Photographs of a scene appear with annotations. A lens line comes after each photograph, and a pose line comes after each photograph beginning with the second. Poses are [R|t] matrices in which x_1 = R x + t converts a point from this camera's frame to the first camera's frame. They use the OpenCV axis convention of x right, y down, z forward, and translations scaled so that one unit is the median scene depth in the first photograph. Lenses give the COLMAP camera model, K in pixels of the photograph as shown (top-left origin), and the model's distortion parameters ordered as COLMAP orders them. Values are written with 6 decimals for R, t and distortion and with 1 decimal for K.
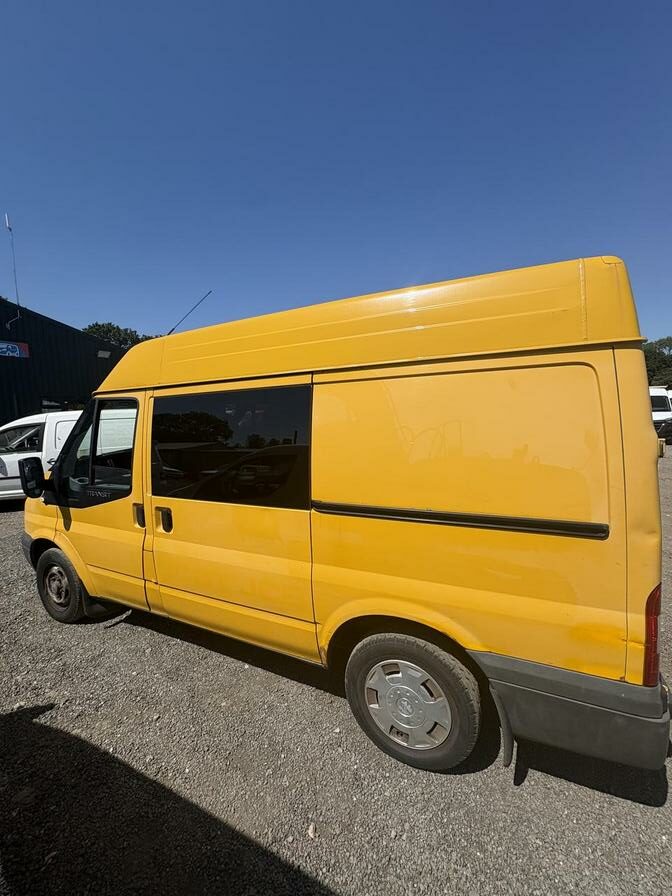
lens RADIAL K [[354.7, 0, 337.3], [0, 354.7, 451.5], [0, 0, 1]] dist [0.002687, 0.000126]
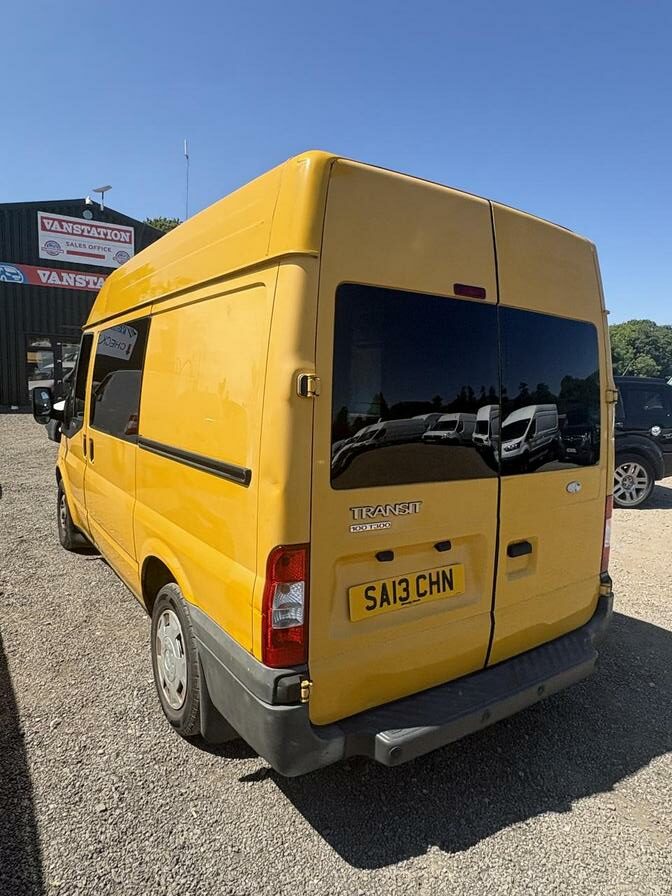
lens RADIAL K [[550.2, 0, 344.3], [0, 550.2, 448.7], [0, 0, 1]] dist [-0.000523, 0.000808]
pose [[0.865807, 0.110919, -0.487930, 1.251753], [-0.103629, 0.993728, 0.042017, 0.057910], [0.489530, 0.014185, 0.871871, -0.044523]]
